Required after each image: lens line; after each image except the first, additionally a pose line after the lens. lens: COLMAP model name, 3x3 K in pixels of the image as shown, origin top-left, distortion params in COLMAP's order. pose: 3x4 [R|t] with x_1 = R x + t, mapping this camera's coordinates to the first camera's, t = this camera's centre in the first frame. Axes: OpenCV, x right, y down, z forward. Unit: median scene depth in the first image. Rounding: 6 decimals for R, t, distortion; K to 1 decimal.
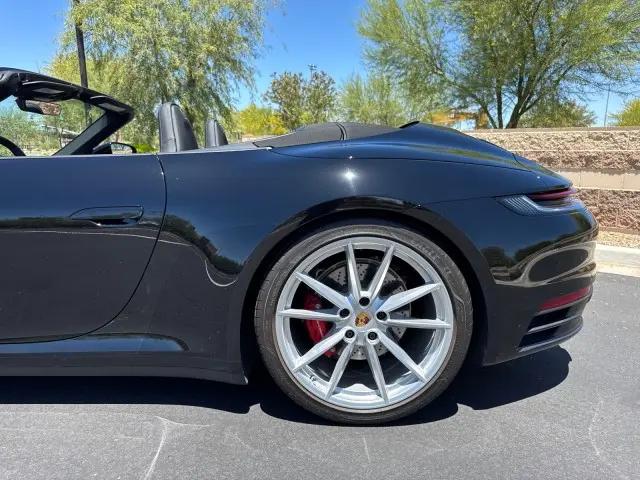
lens RADIAL K [[470.5, 0, 319.1], [0, 470.5, 228.8], [0, 0, 1]] dist [-0.003140, -0.004349]
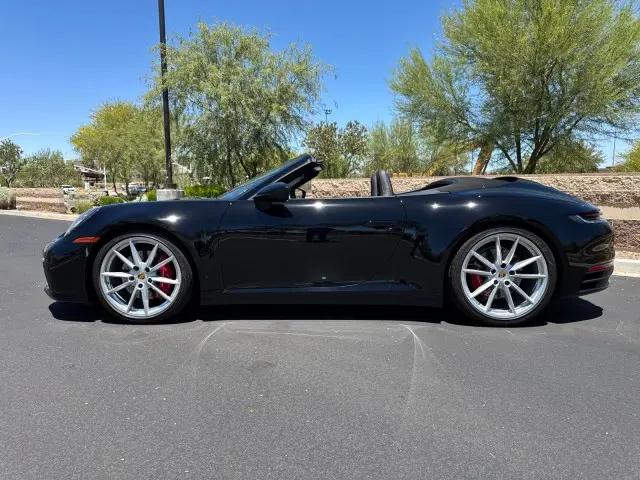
lens RADIAL K [[464.2, 0, 319.9], [0, 464.2, 230.7], [0, 0, 1]] dist [-0.001805, -0.007627]
pose [[0.999703, -0.003514, -0.024113, -0.081707], [0.001640, 0.997006, -0.077313, 0.019542], [0.024312, 0.077251, 0.996715, -0.132119]]
